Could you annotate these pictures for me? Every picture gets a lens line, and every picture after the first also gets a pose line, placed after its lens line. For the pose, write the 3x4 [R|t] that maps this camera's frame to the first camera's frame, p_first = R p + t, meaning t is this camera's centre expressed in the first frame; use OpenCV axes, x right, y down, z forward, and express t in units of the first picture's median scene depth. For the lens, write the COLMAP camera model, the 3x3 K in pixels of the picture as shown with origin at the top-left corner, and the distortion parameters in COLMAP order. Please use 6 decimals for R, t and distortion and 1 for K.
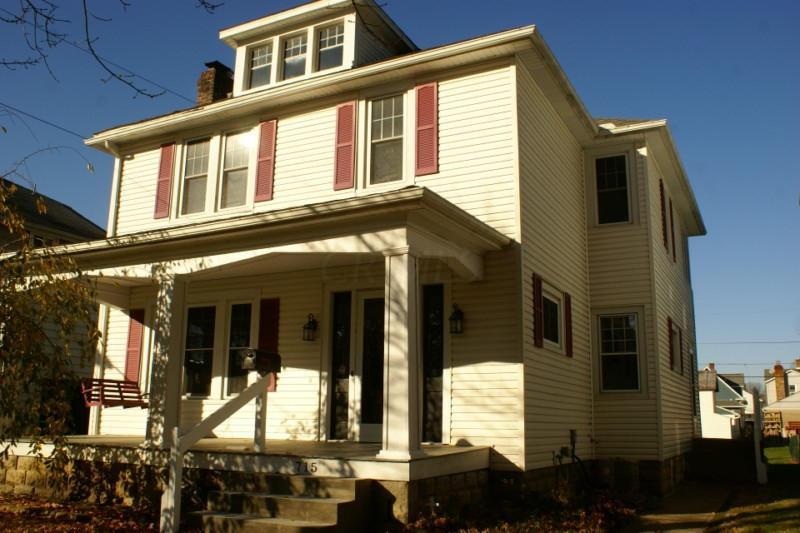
lens RADIAL K [[723.0, 0, 402.5], [0, 723.0, 269.3], [0, 0, 1]] dist [-0.106351, 0.026692]
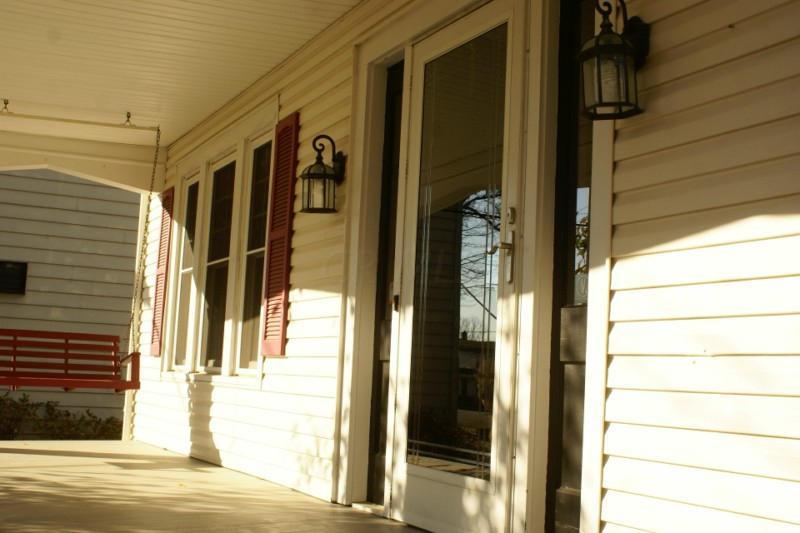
lens RADIAL K [[1006.3, 0, 399.7], [0, 1006.3, 266.4], [0, 0, 1]] dist [-0.025362, 0.000000]
pose [[0.805215, -0.042506, -0.591457, 0.197768], [0.090438, 0.994562, 0.051647, 0.107590], [0.586046, -0.095077, 0.804681, 0.655294]]
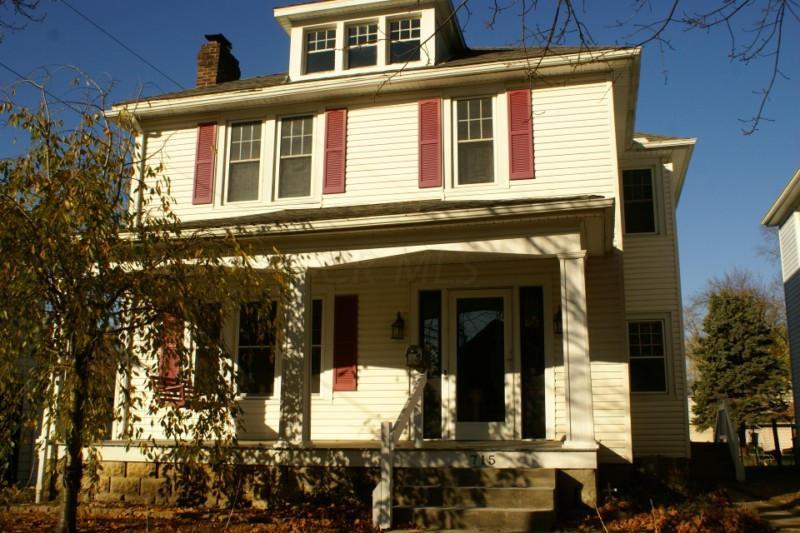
lens RADIAL K [[793.2, 0, 402.7], [0, 793.2, 272.2], [0, 0, 1]] dist [-0.101663, 0.000000]
pose [[0.975213, 0.037484, 0.218072, -0.378221], [-0.038685, 0.999251, 0.001239, 0.006208], [-0.217862, -0.009645, 0.975932, -0.060827]]
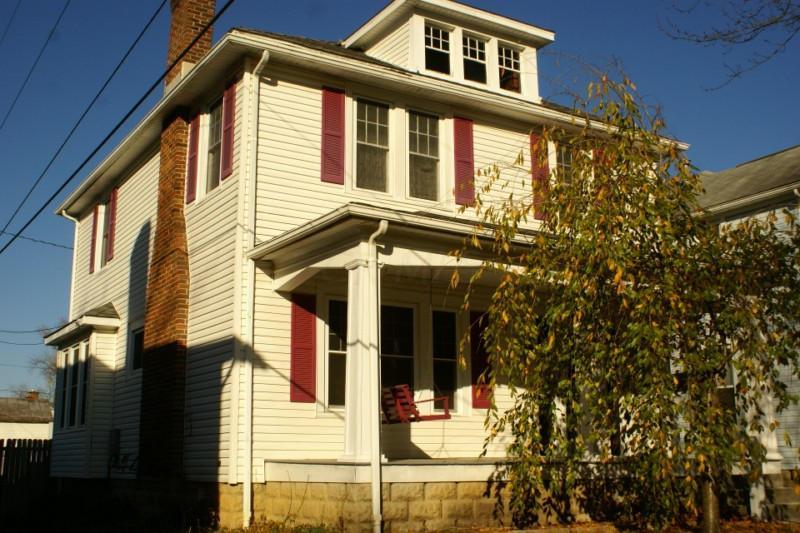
lens RADIAL K [[970.3, 0, 416.6], [0, 970.3, 215.3], [0, 0, 1]] dist [-0.043080, 0.000000]
pose [[0.492376, 0.206750, 0.845471, -1.484235], [-0.166922, 0.975777, -0.141405, 0.124235], [-0.854227, -0.071503, 0.514960, 0.453655]]
